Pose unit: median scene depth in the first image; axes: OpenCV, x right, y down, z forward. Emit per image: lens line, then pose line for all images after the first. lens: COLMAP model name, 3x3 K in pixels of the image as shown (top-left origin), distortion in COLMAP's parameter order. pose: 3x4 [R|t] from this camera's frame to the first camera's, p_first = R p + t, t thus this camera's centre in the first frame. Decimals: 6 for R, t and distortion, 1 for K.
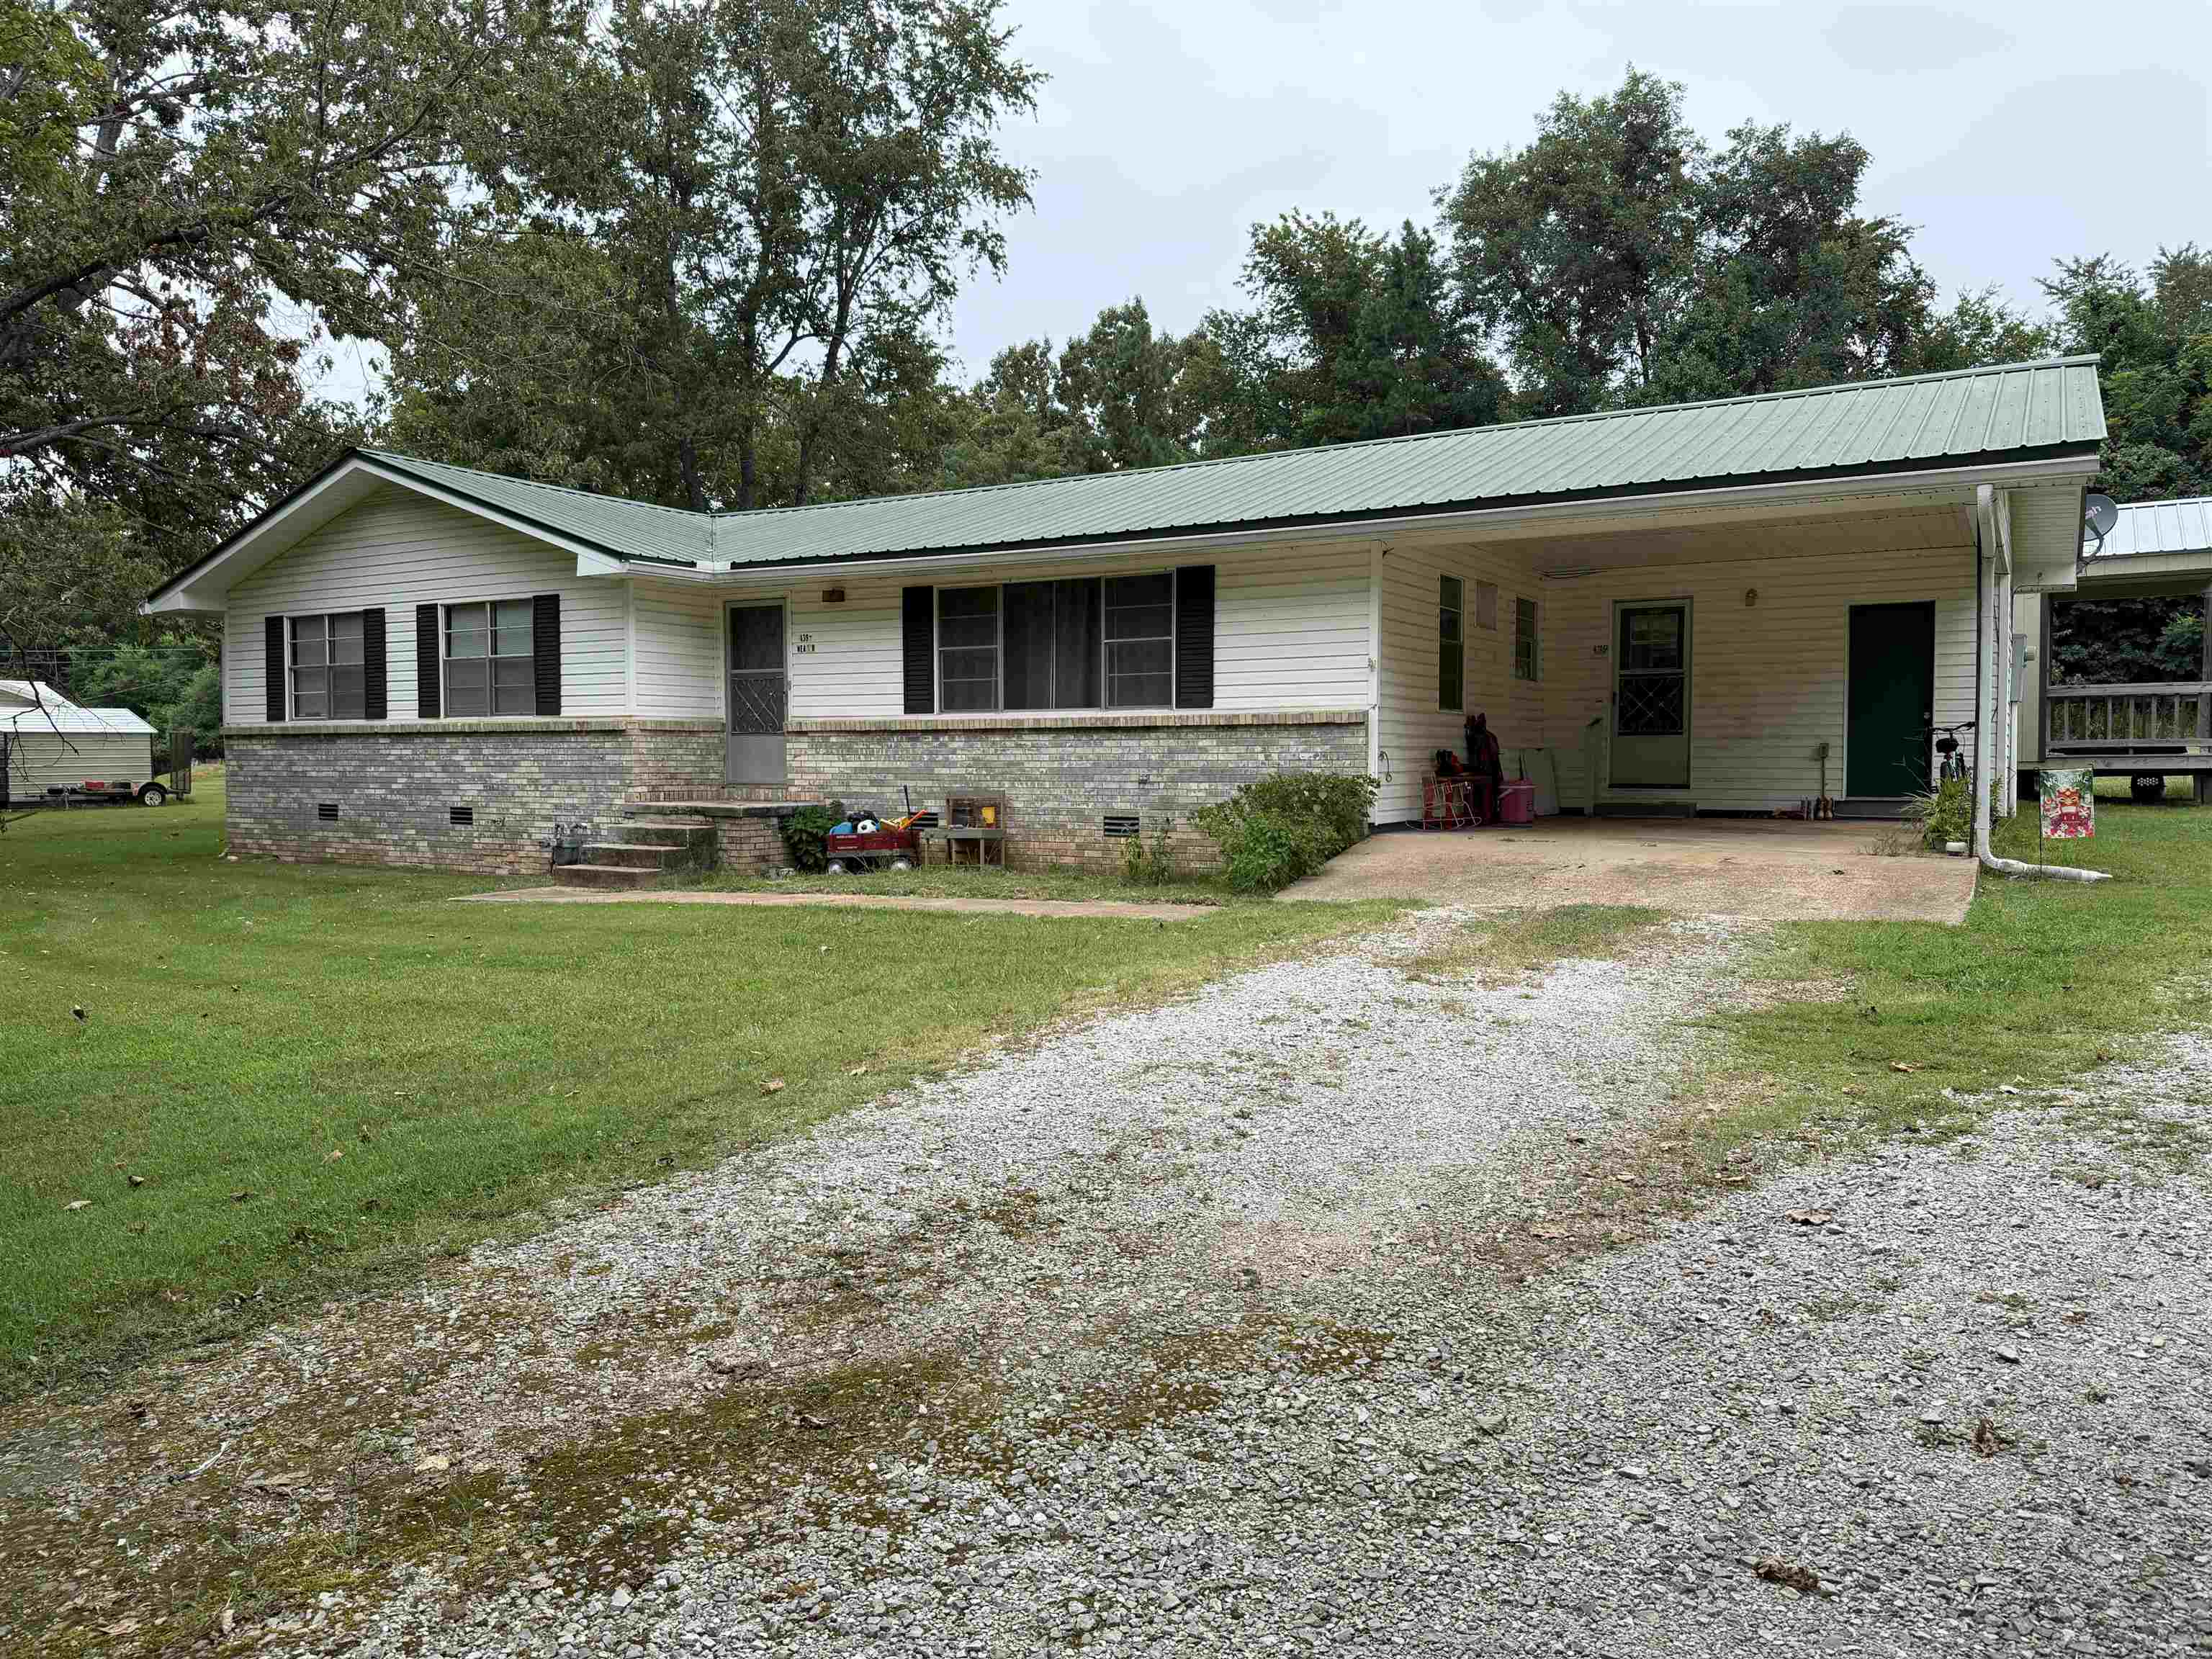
lens RADIAL K [[1536.5, 0, 1106.8], [0, 1536.5, 718.5], [0, 0, 1]] dist [0.041684, -0.118457]
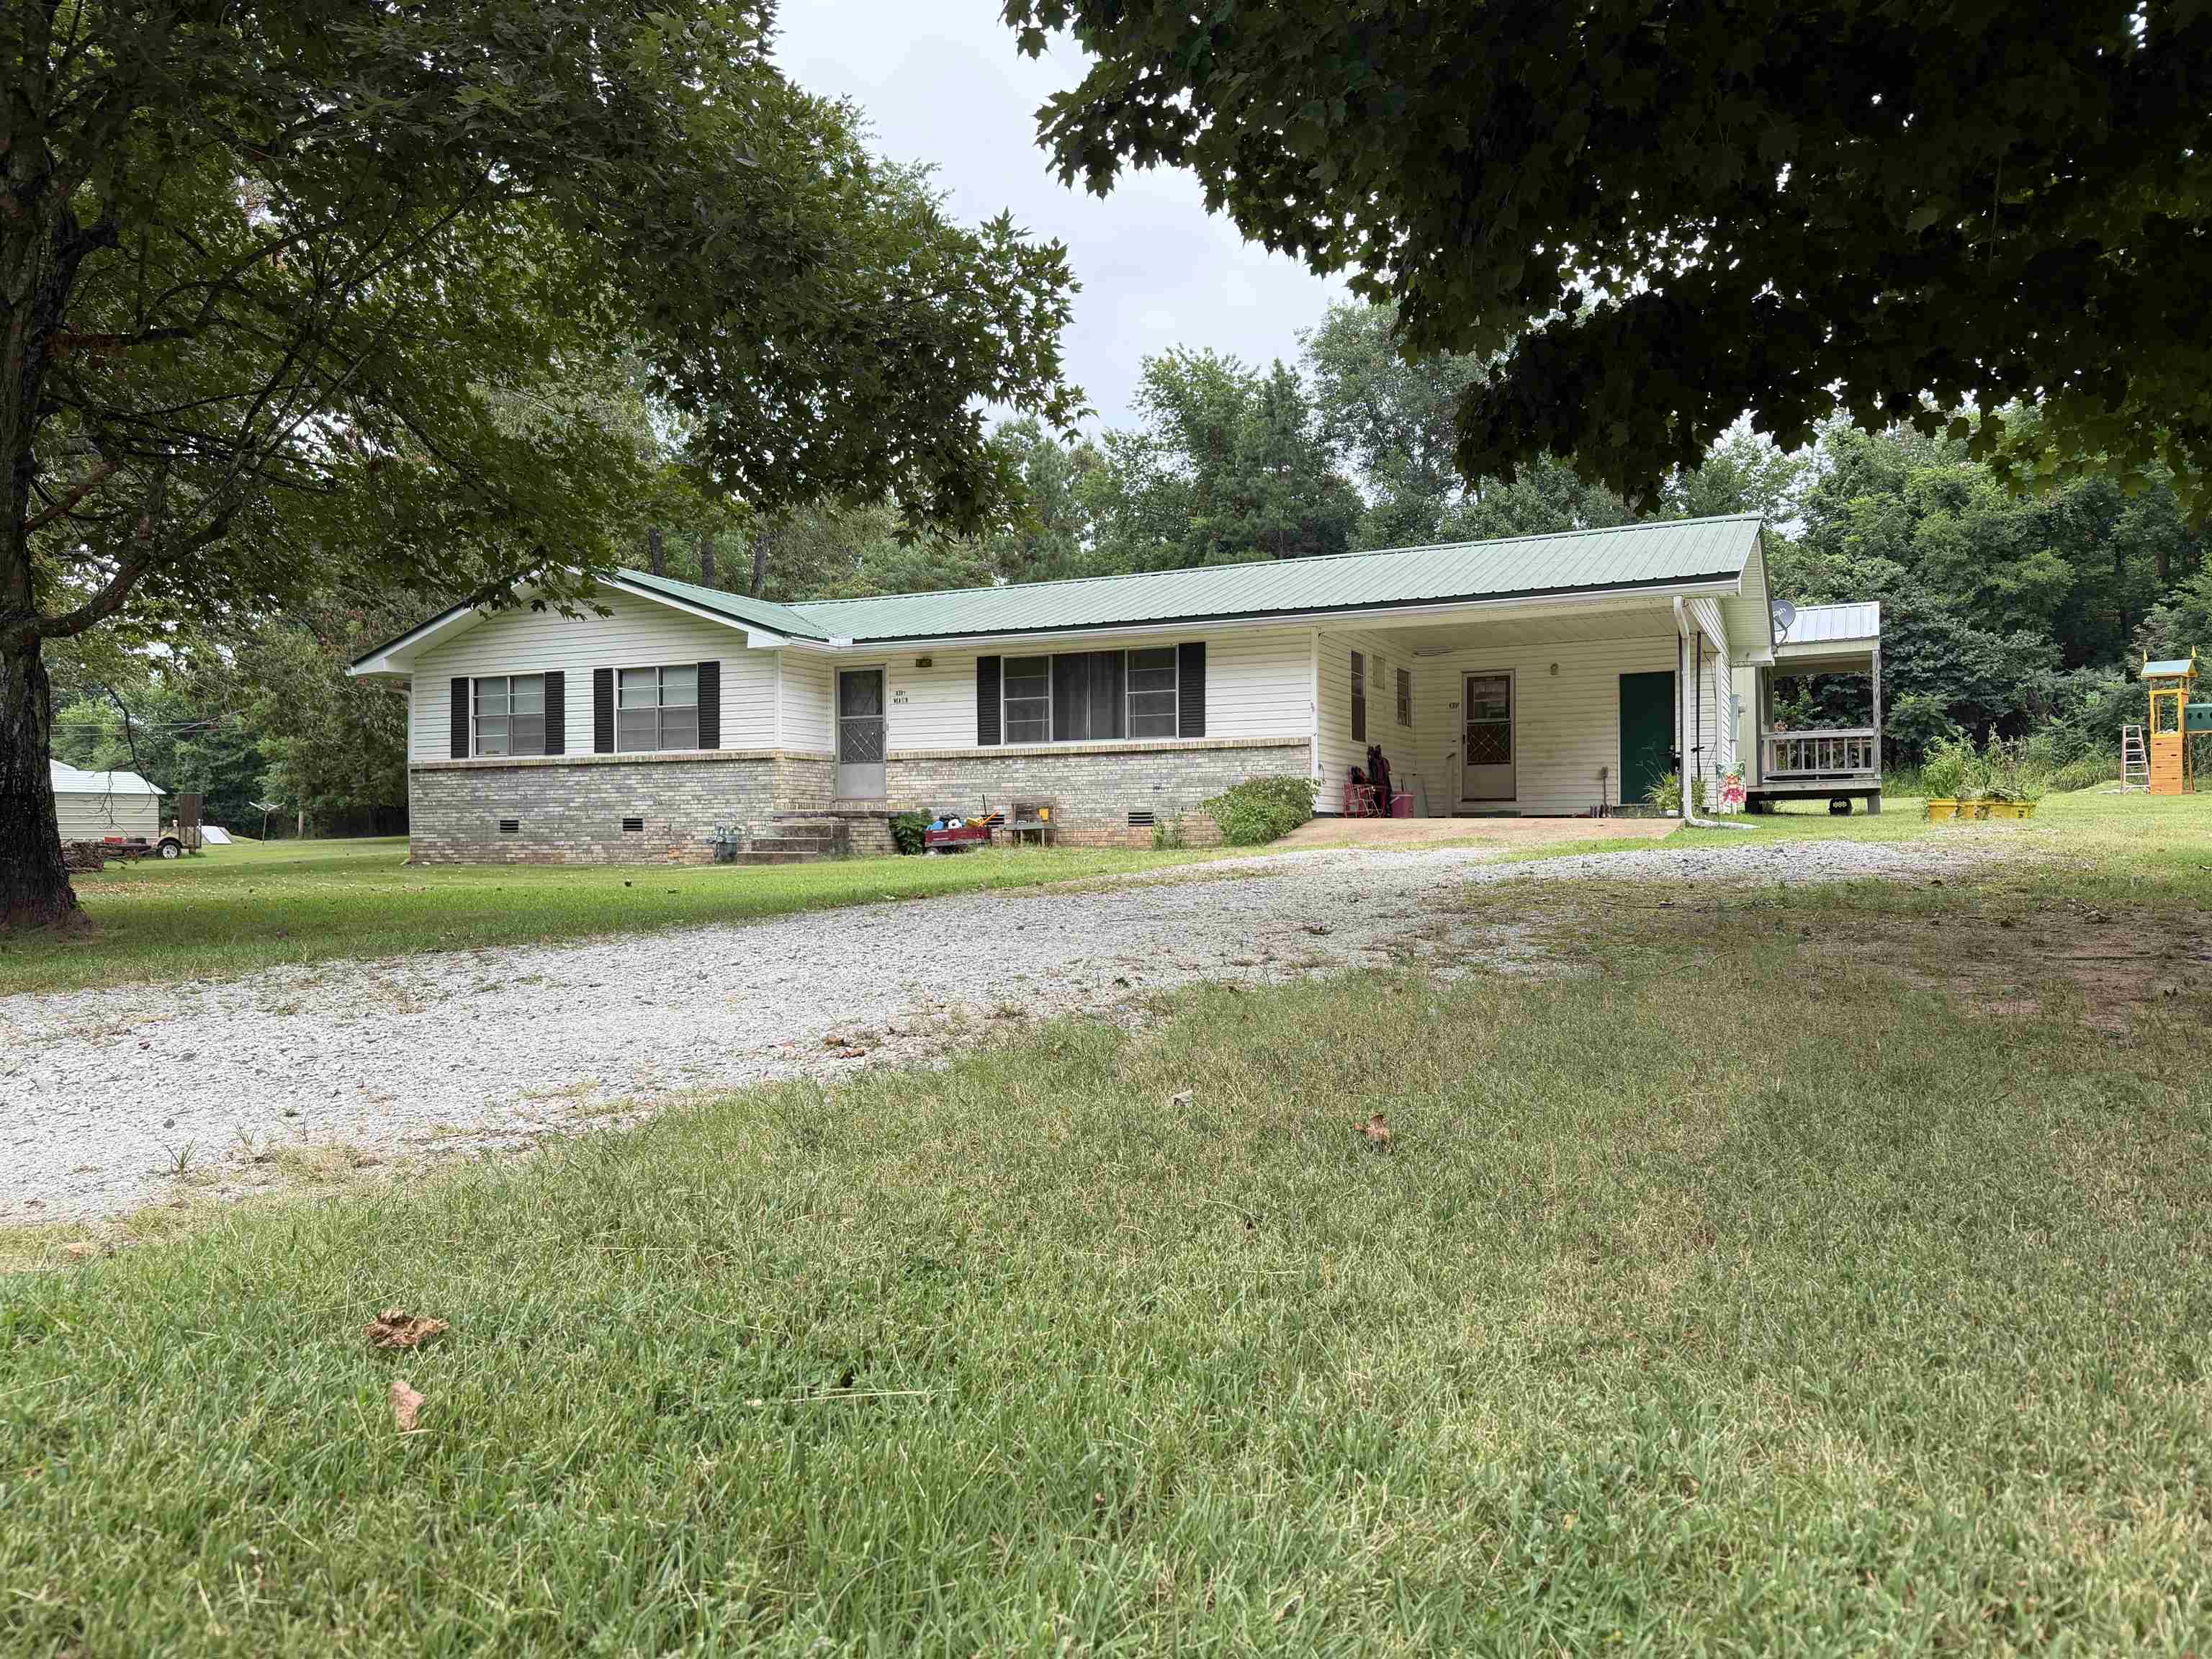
lens RADIAL K [[1536.5, 0, 1106.8], [0, 1536.5, 718.5], [0, 0, 1]] dist [0.041684, -0.118457]
pose [[0.995128, 0.004148, 0.098506, -0.143820], [0.001643, 0.998278, -0.058634, 0.051820], [-0.098580, 0.058510, 0.993408, -0.394466]]
